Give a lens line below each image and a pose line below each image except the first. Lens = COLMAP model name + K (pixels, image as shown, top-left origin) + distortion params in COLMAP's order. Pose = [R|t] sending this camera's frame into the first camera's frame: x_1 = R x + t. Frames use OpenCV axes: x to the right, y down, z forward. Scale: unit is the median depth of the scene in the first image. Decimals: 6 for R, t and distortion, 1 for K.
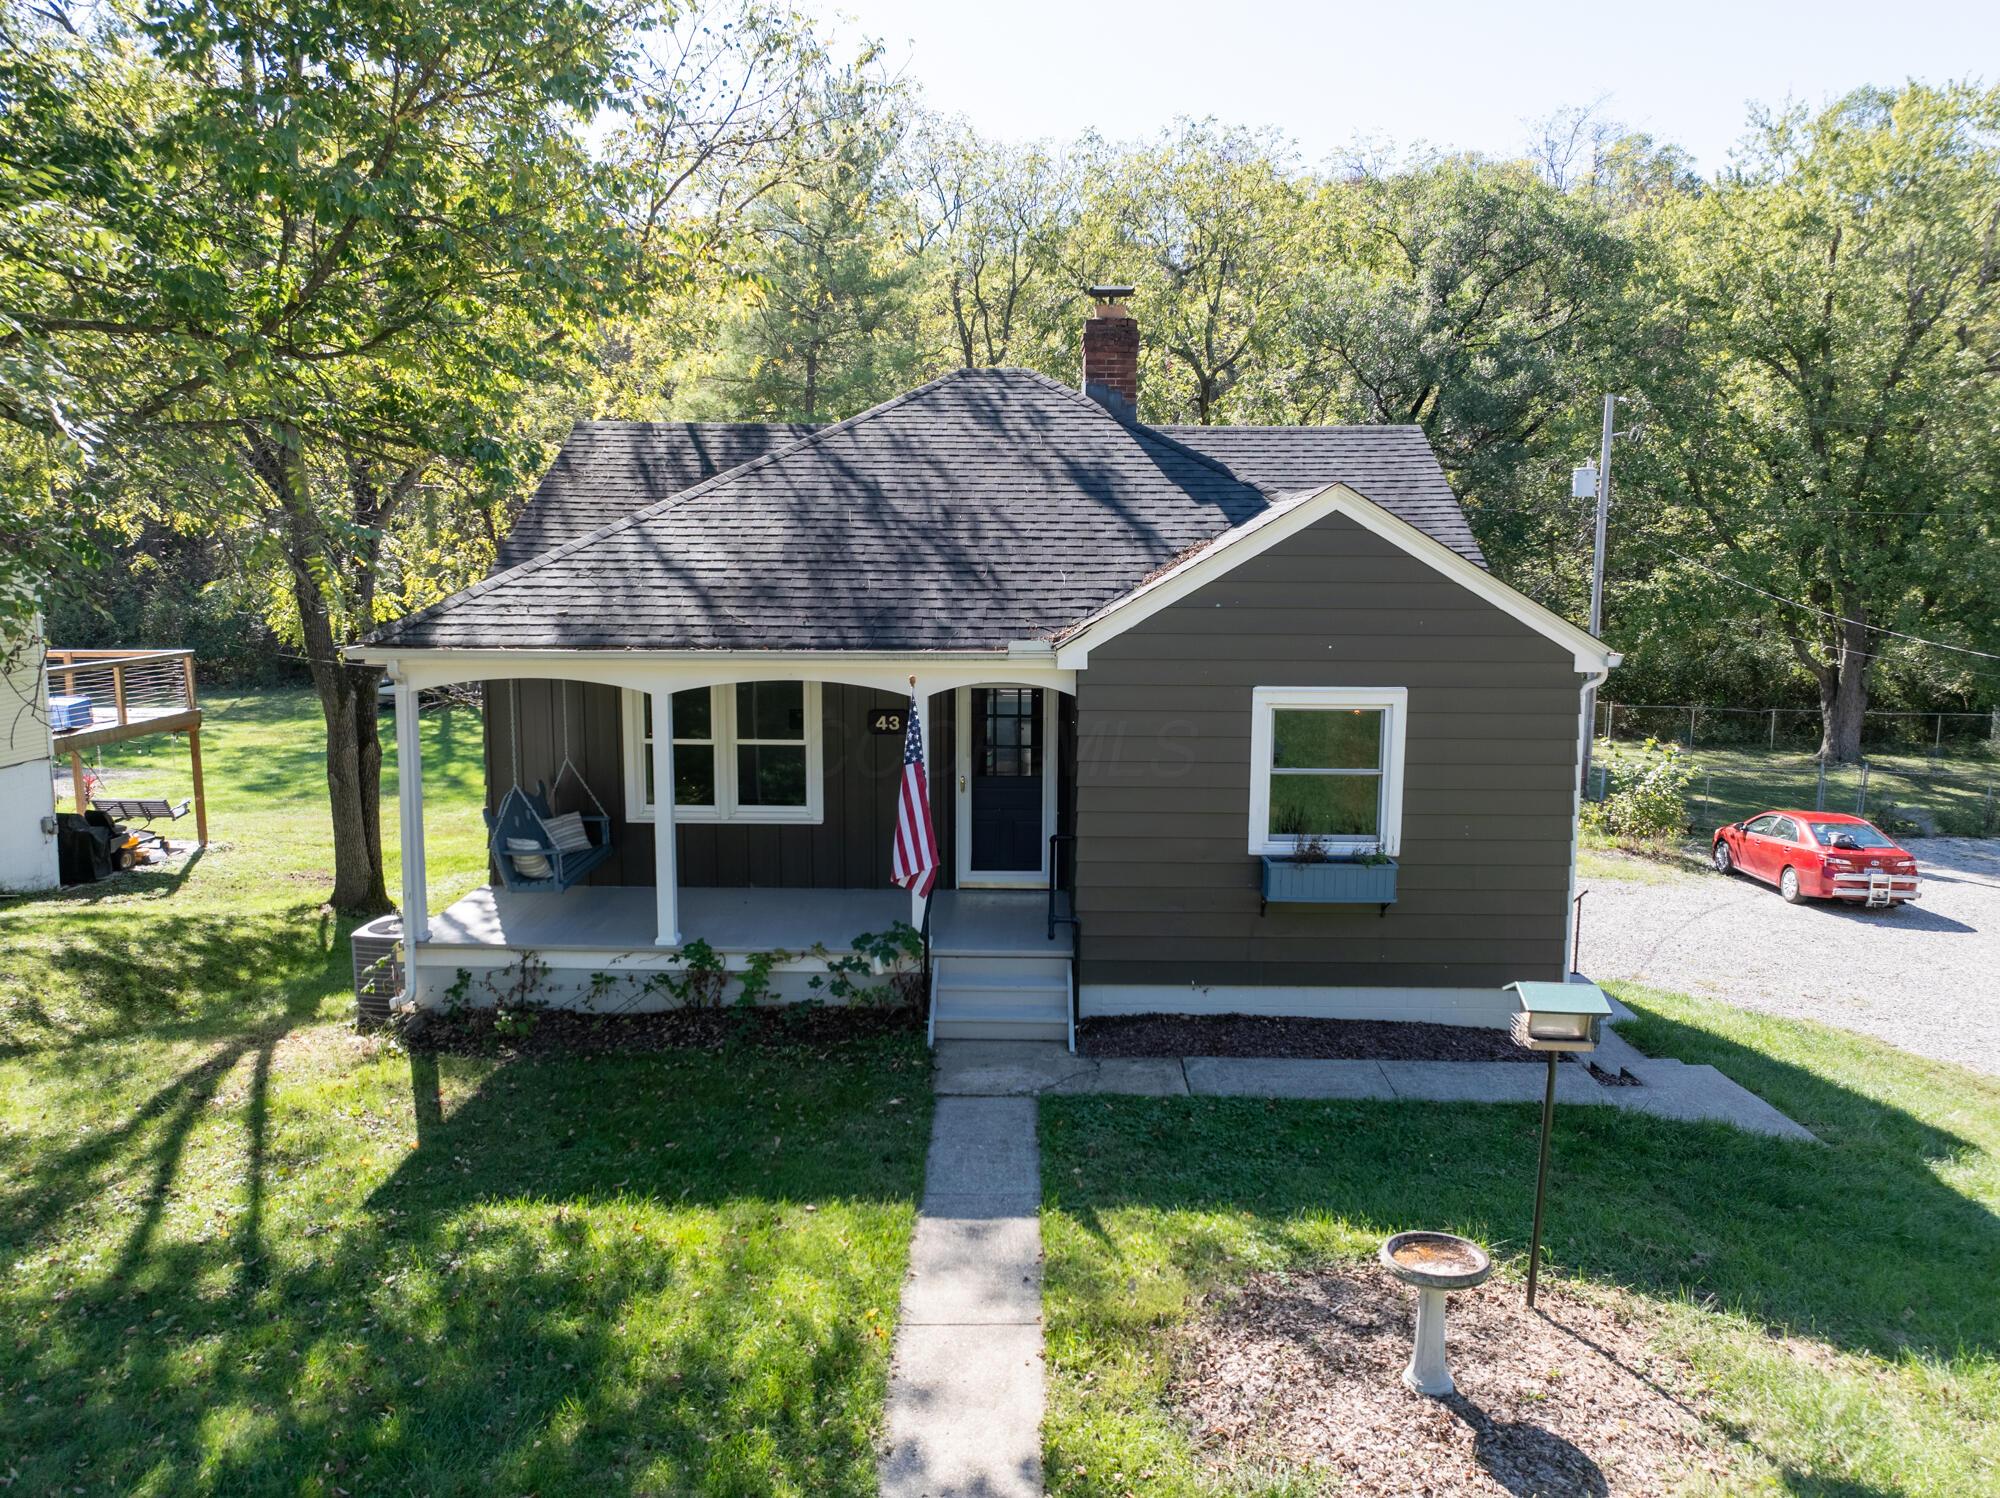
lens RADIAL K [[1399.7, 0, 998.3], [0, 1399.7, 732.9], [0, 0, 1]] dist [-0.060296, 0.034320]
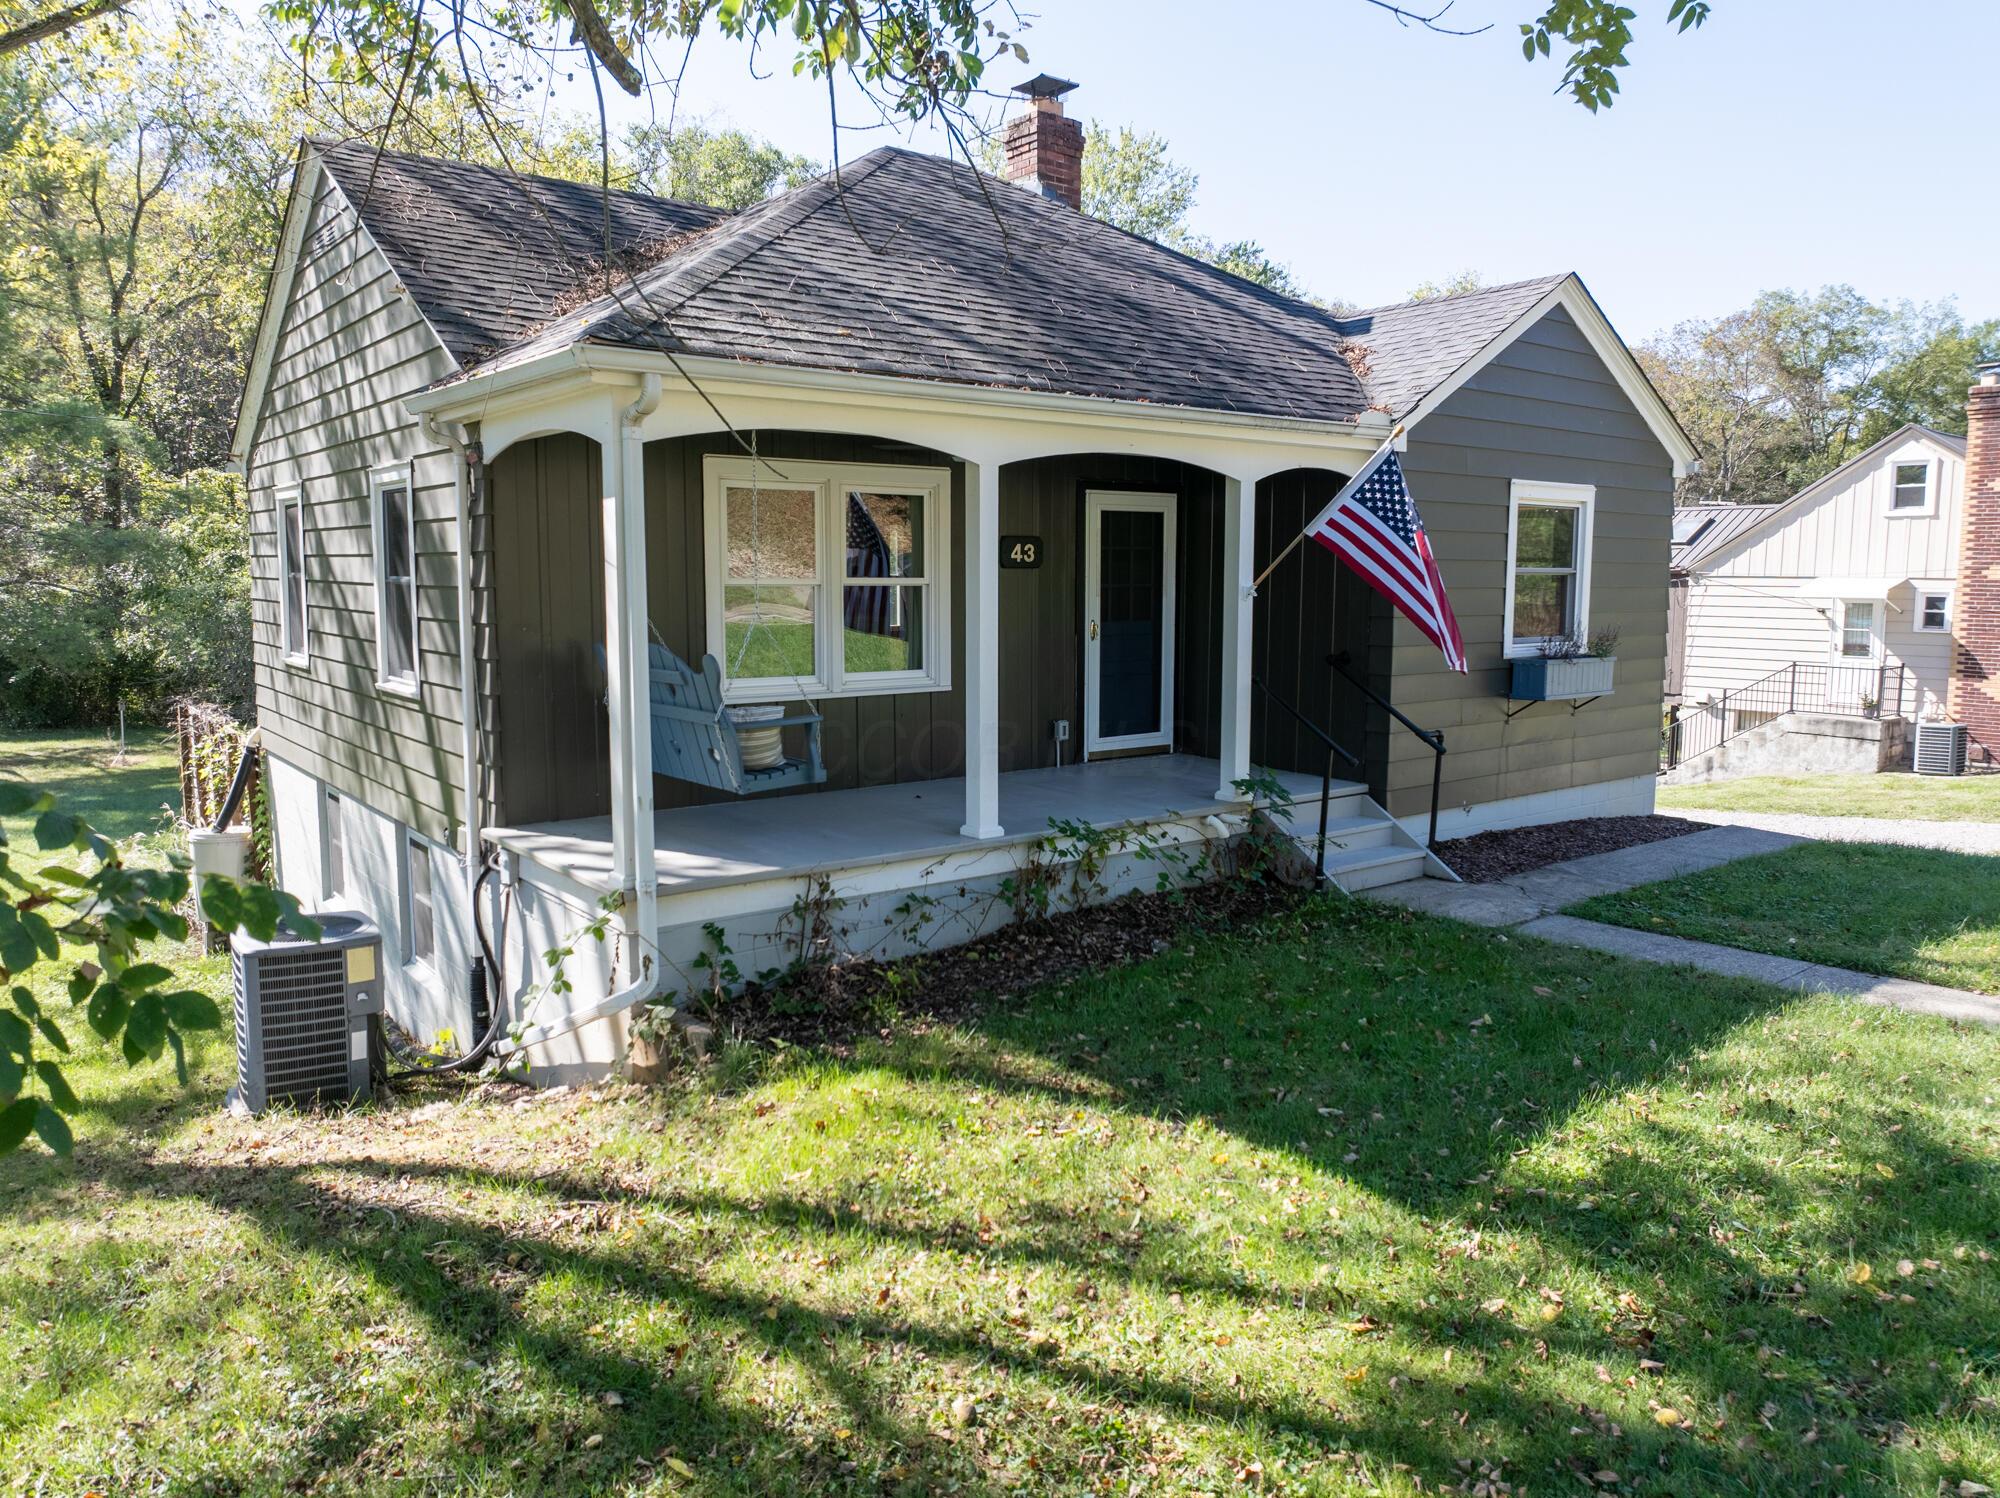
lens RADIAL K [[1399.7, 0, 973.4], [0, 1399.7, 711.2], [0, 0, 1]] dist [-0.060296, 0.034320]
pose [[0.778245, -0.064259, 0.624664, -0.664236], [0.082730, 0.996572, -0.000553, 0.089863], [-0.622487, 0.052108, 0.780894, 0.471268]]
